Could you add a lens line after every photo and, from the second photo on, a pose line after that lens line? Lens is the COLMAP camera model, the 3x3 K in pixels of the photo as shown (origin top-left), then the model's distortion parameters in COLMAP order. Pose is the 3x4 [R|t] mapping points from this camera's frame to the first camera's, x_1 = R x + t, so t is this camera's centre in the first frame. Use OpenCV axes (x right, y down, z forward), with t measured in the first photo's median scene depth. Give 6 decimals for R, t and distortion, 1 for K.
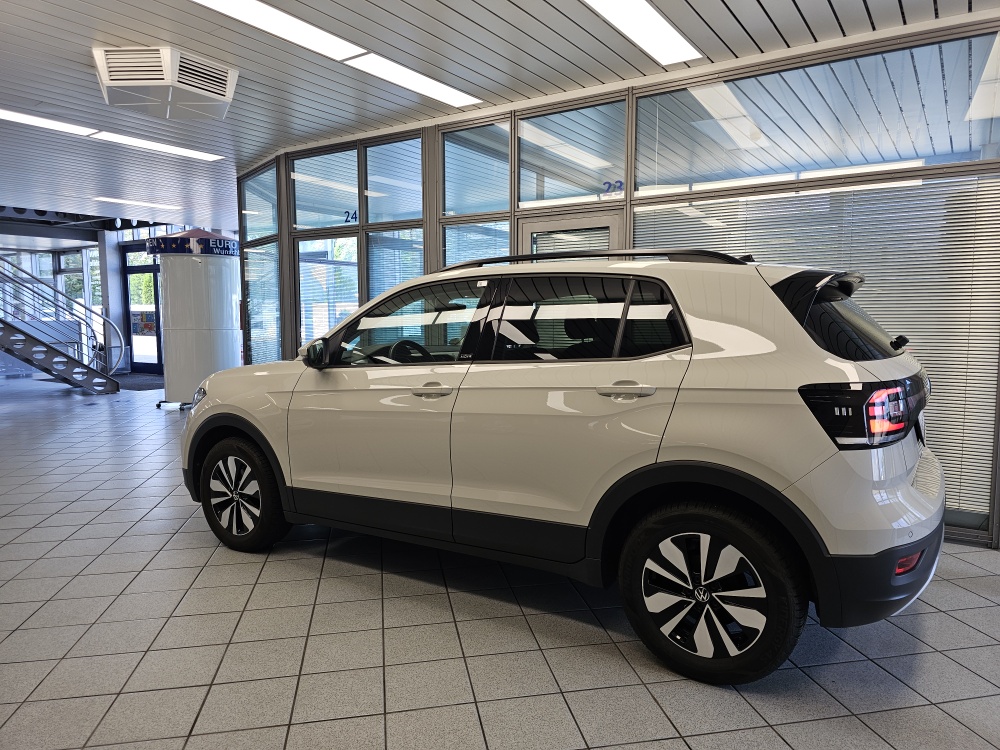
lens RADIAL K [[679.5, 0, 522.4], [0, 679.5, 374.0], [0, 0, 1]] dist [0.003996, 0.000979]
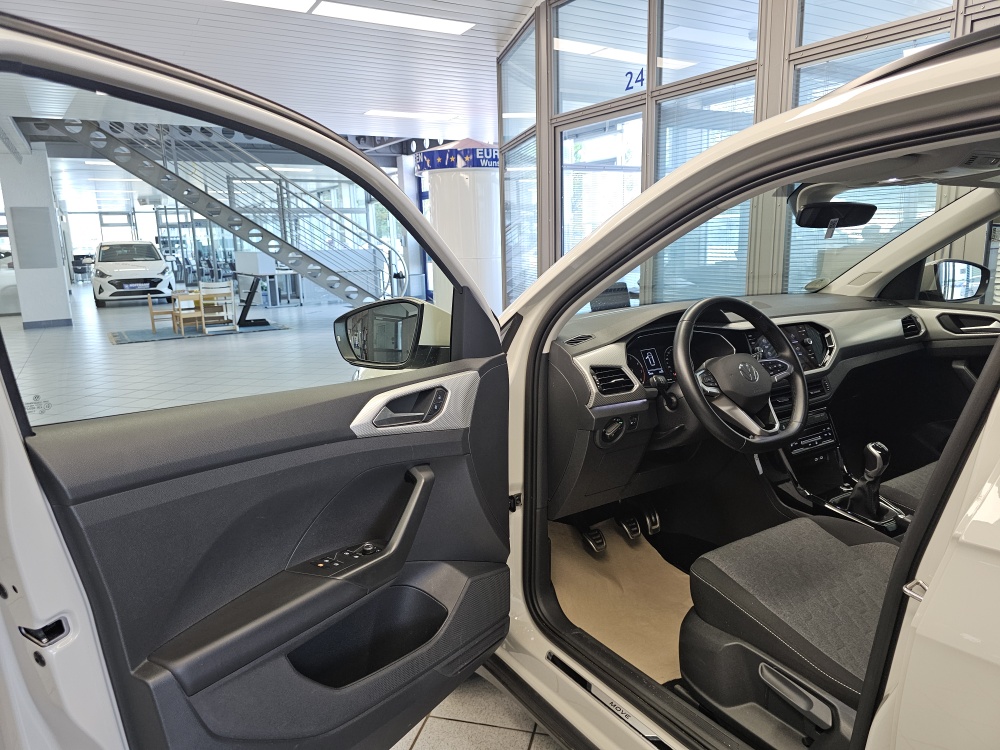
lens RADIAL K [[676.7, 0, 482.2], [0, 676.7, 378.0], [0, 0, 1]] dist [0.047176, -0.001252]
pose [[0.894454, 0.070181, -0.441618, -0.069895], [-0.014823, 0.991718, 0.127579, -0.027123], [0.446914, -0.107568, 0.888086, 0.306376]]
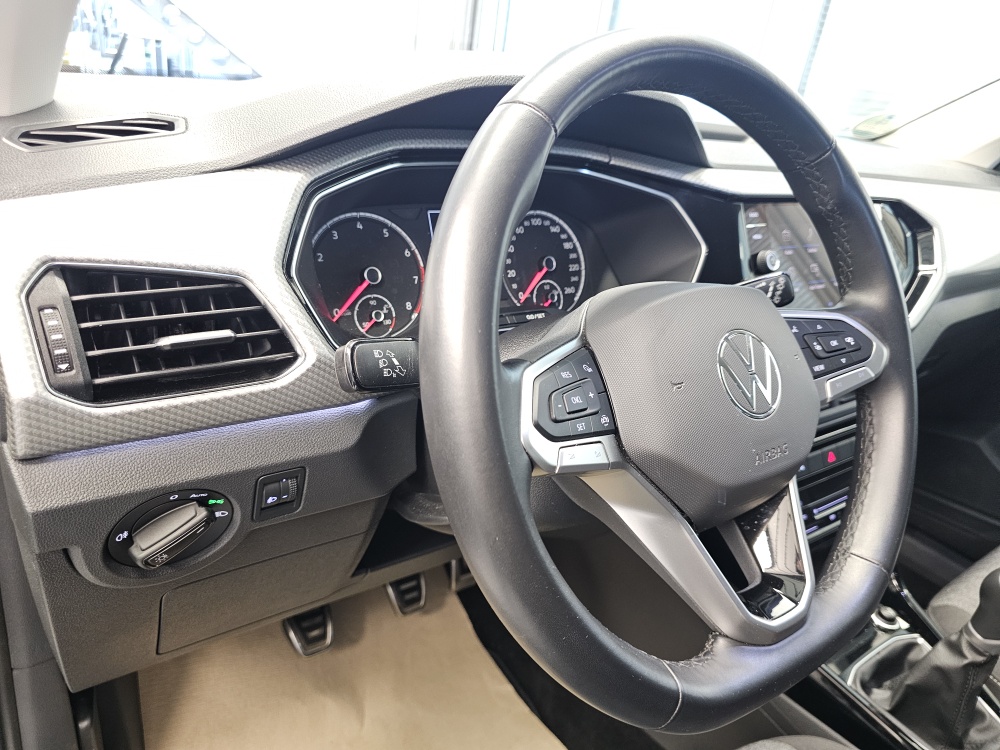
lens RADIAL K [[685.7, 0, 487.7], [0, 685.7, 372.2], [0, 0, 1]] dist [0.060659, -0.067578]
pose [[0.908688, 0.276630, -0.312669, -0.096425], [-0.166347, 0.926848, 0.336574, -0.015048], [0.382903, -0.253829, 0.888232, 0.520529]]
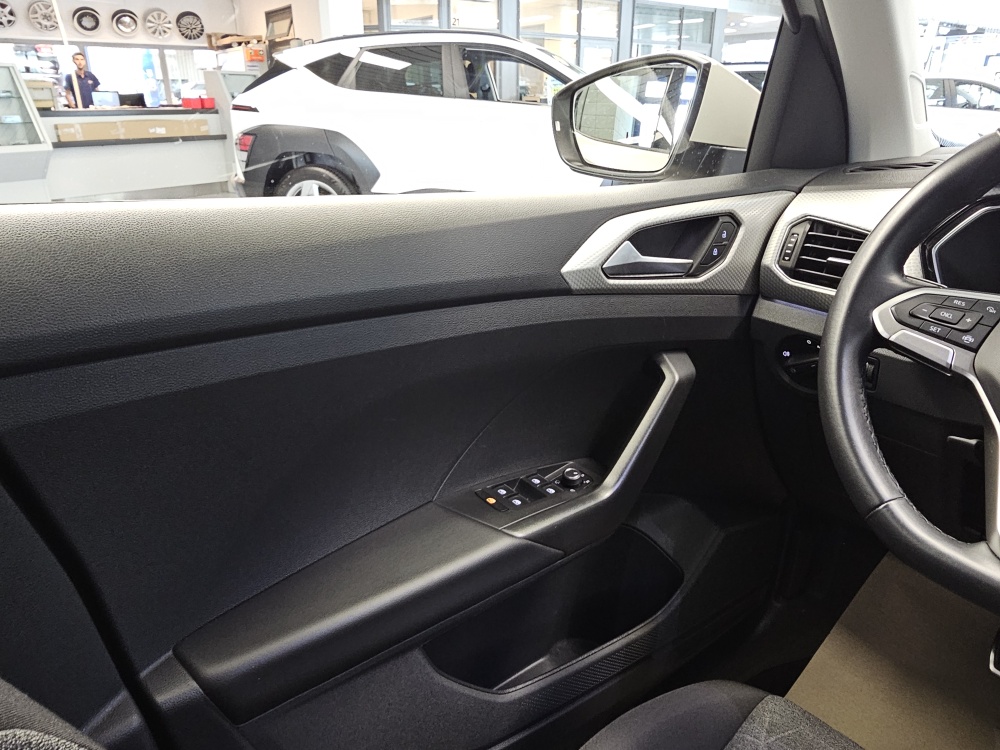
lens RADIAL K [[681.5, 0, 498.4], [0, 681.5, 364.3], [0, 0, 1]] dist [0.001335, -0.003104]
pose [[-0.335908, 0.347884, -0.875296, -0.011735], [-0.077438, 0.915947, 0.393758, -0.018486], [0.938706, 0.200047, -0.280734, 0.545870]]
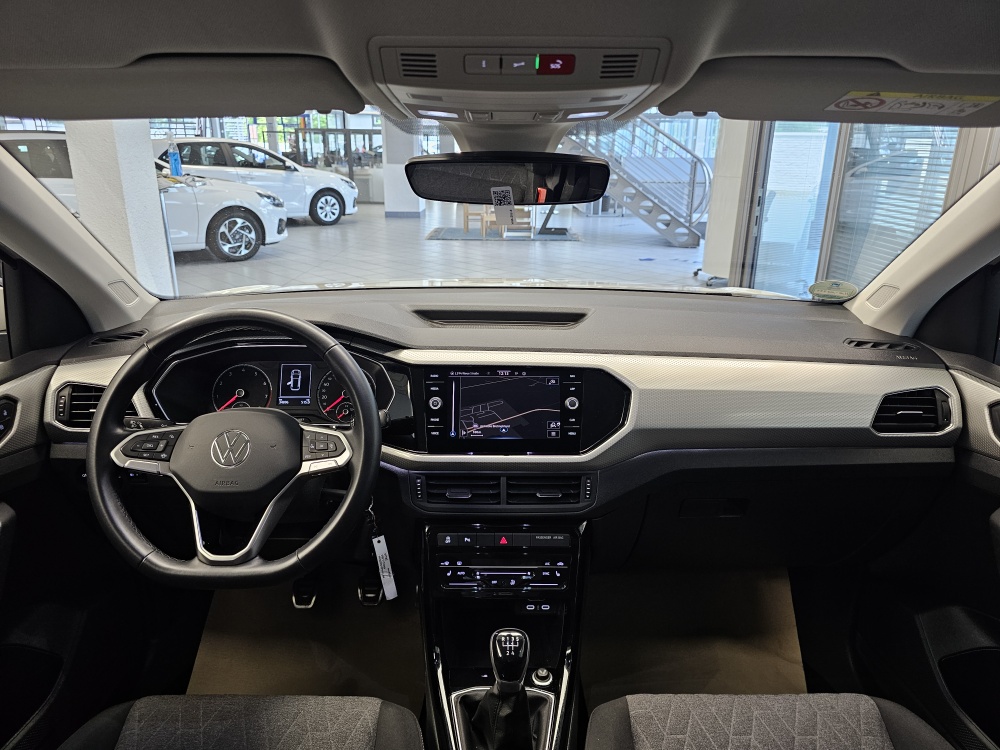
lens RADIAL K [[671.6, 0, 497.9], [0, 671.6, 366.2], [0, 0, 1]] dist [0.067493, -0.074274]
pose [[0.527888, 0.273668, -0.804015, 0.055729], [-0.086310, 0.959049, 0.269770, -0.061454], [0.844917, -0.073014, 0.529891, 0.559278]]
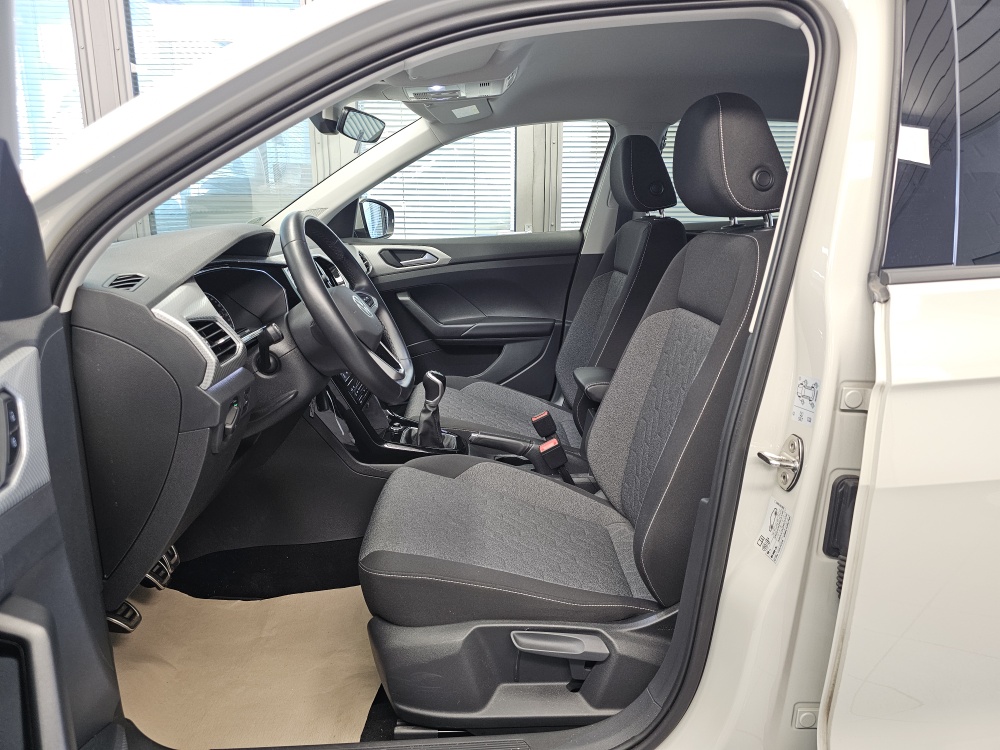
lens RADIAL K [[671.1, 0, 506.9], [0, 671.1, 371.3], [0, 0, 1]] dist [0.057812, -0.067044]
pose [[0.826096, -0.127676, 0.548875, -0.173819], [0.043757, 0.985588, 0.163404, -0.009157], [-0.561827, -0.110970, 0.819778, 0.392098]]
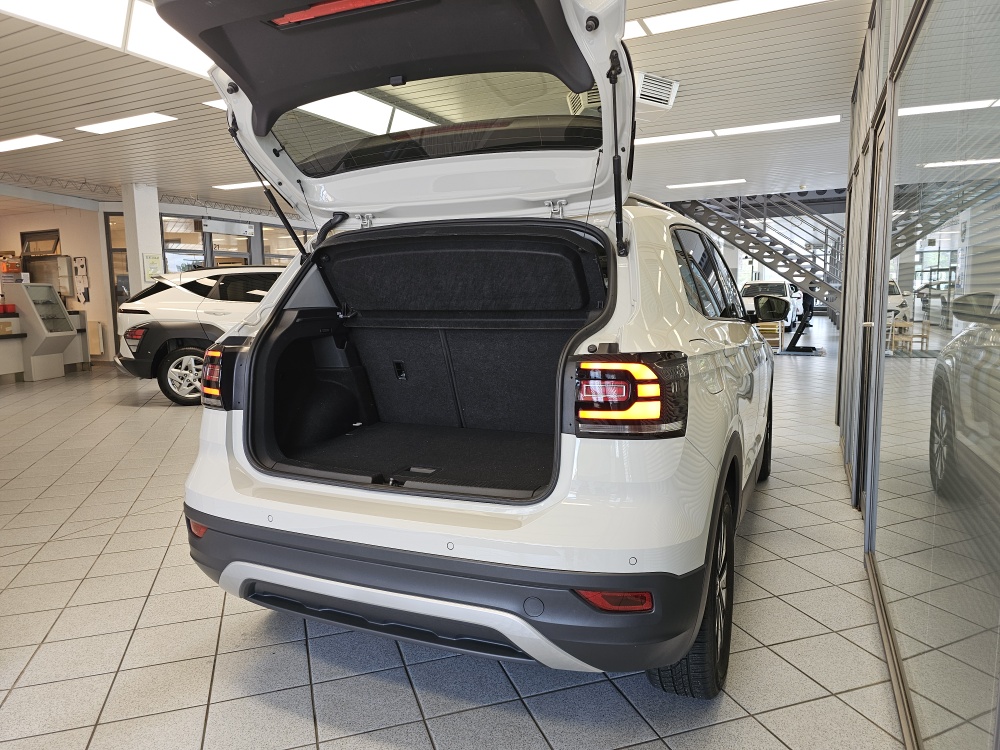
lens RADIAL K [[660.9, 0, 500.0], [0, 660.9, 375.0], [0, 0, 1]] dist [0.052440, -0.062561]
pose [[0.121086, 0.126535, -0.984544, 0.550559], [-0.071765, 0.990362, 0.118457, -0.031216], [0.990044, 0.056312, 0.129000, 0.468956]]
